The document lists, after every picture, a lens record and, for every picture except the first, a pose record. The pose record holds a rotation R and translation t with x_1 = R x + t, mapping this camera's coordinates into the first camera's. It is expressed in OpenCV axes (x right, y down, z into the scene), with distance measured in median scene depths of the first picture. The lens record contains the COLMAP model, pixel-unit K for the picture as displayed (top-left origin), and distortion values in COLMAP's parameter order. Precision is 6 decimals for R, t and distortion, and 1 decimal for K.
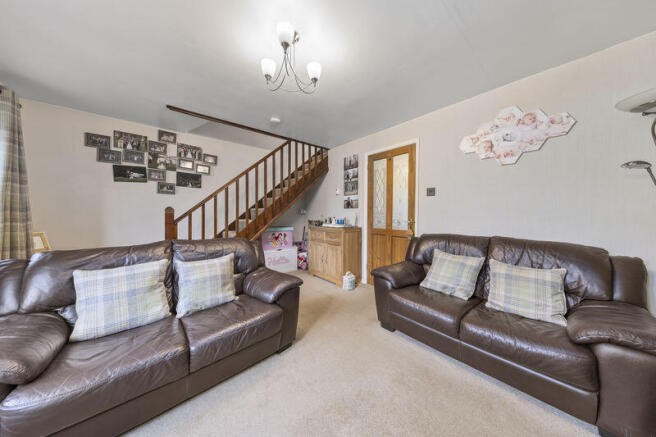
lens RADIAL K [[207.0, 0, 329.9], [0, 207.0, 213.5], [0, 0, 1]] dist [0.000511, -0.000071]
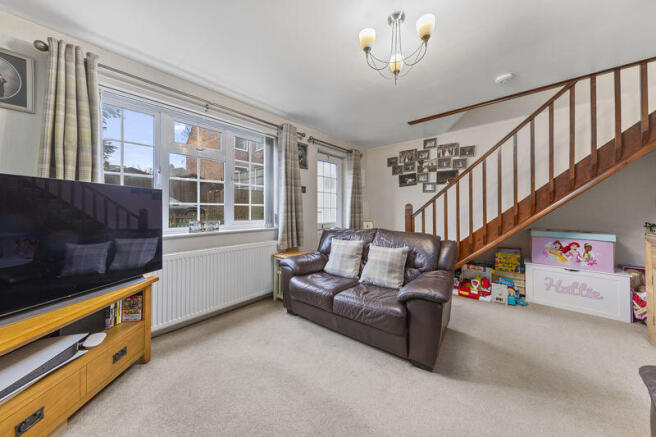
lens RADIAL K [[217.5, 0, 327.4], [0, 217.5, 205.6], [0, 0, 1]] dist [0.000275, 0.000007]
pose [[0.135089, -0.018171, -0.990667, 0.346312], [0.000566, 0.999833, -0.018262, 0.001125], [0.990833, 0.001906, 0.135077, 0.270171]]
